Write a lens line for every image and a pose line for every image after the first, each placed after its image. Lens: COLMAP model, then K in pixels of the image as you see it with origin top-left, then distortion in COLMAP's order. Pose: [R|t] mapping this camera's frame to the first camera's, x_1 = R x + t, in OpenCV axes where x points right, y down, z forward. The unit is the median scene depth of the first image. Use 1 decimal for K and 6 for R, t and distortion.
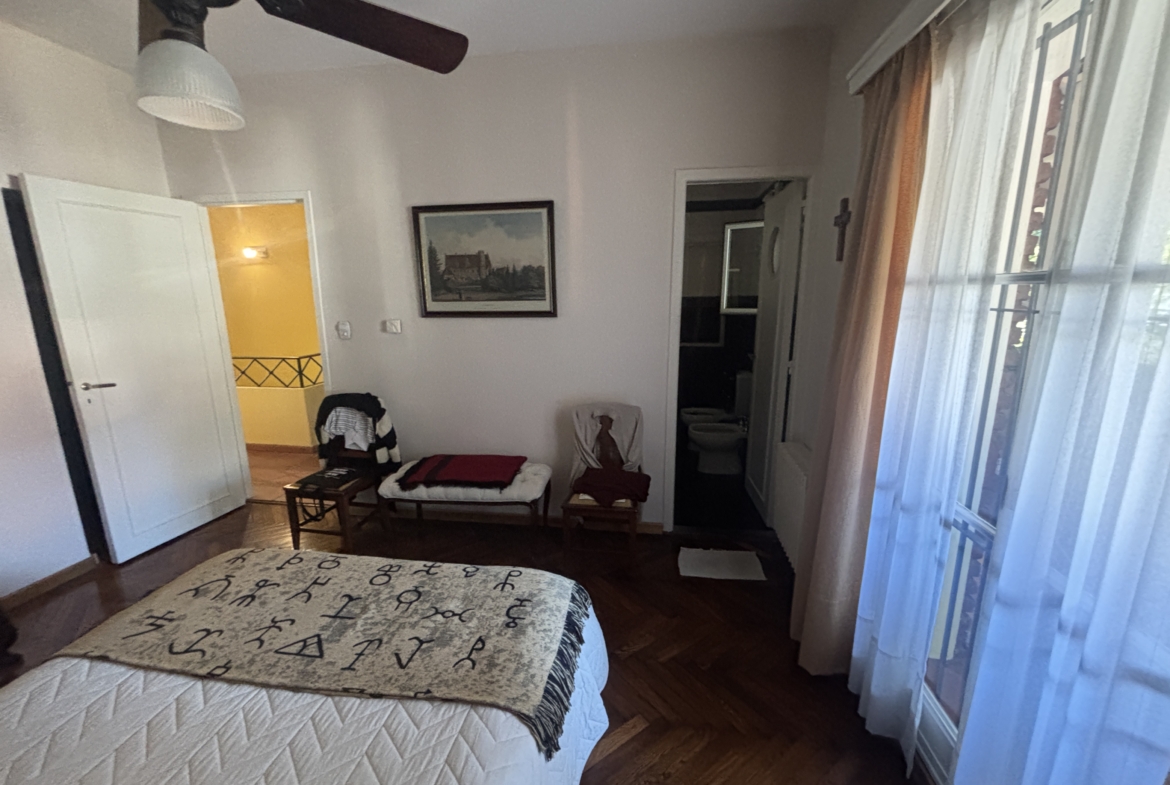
lens RADIAL K [[472.8, 0, 585.0], [0, 472.8, 392.5], [0, 0, 1]] dist [-0.010196, -0.000214]
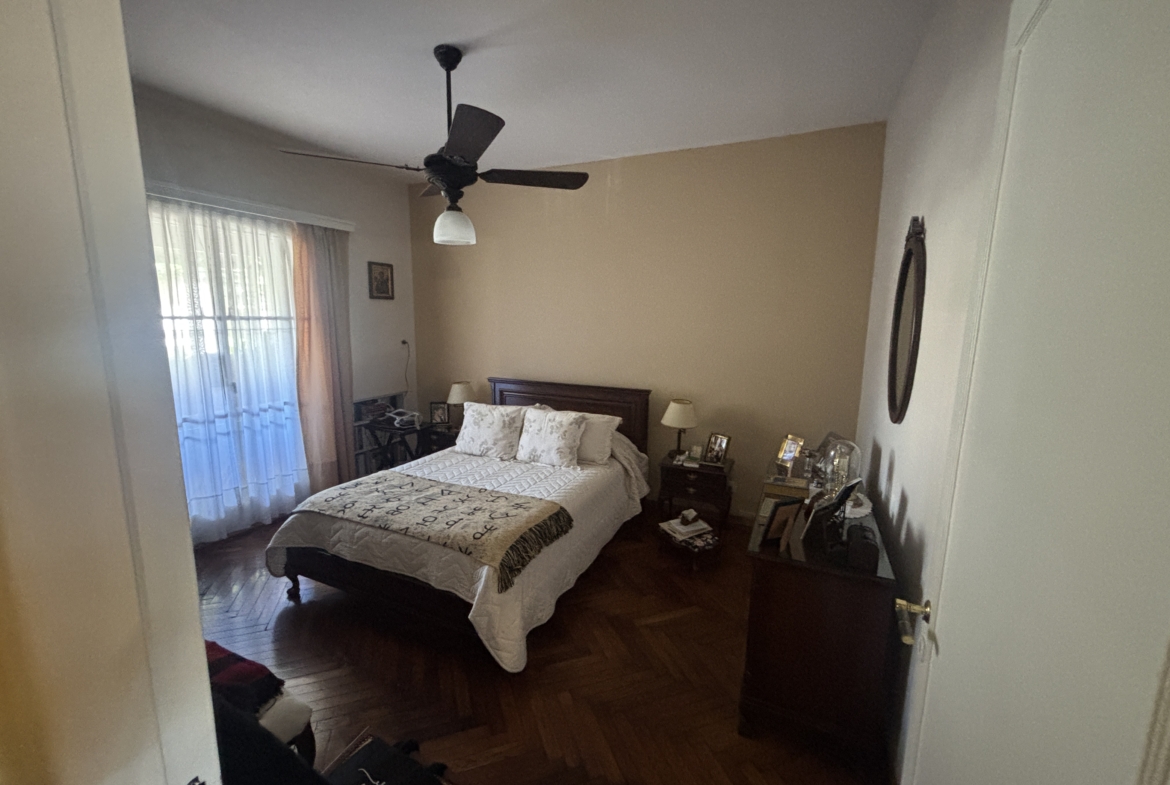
lens RADIAL K [[472.8, 0, 585.0], [0, 472.8, 392.5], [0, 0, 1]] dist [-0.010196, -0.000214]
pose [[-0.959906, -0.048087, 0.276166, -1.510927], [0.054892, 0.933859, 0.353404, -0.506135], [-0.274894, 0.354394, -0.893778, 2.221884]]
